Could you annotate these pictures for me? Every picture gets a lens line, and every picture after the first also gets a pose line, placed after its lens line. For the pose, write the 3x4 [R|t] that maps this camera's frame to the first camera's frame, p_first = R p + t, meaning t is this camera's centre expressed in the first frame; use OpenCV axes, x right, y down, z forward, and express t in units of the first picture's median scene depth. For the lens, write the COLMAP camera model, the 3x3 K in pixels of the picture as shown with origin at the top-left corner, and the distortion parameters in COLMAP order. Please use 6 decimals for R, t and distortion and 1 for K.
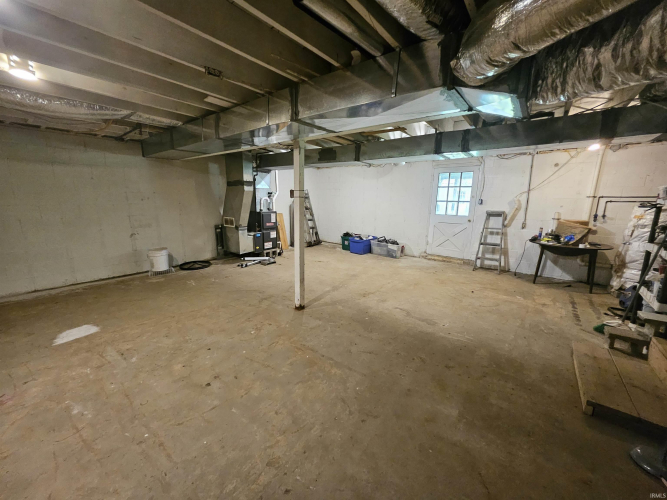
lens RADIAL K [[262.9, 0, 332.0], [0, 262.9, 248.5], [0, 0, 1]] dist [0.003050, 0.000652]
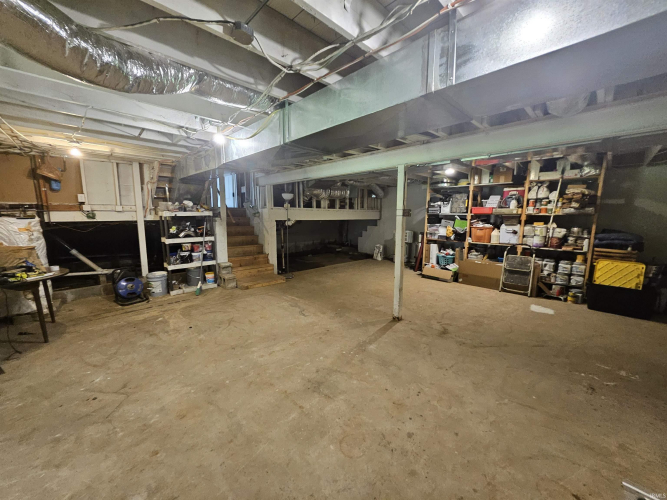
lens RADIAL K [[262.9, 0, 335.7], [0, 262.9, 249.4], [0, 0, 1]] dist [0.003050, 0.000652]
pose [[-0.991642, -0.038788, 0.123051, 0.004781], [0.002878, 0.946851, 0.321658, -0.363832], [-0.128987, 0.319324, -0.938826, 1.845984]]
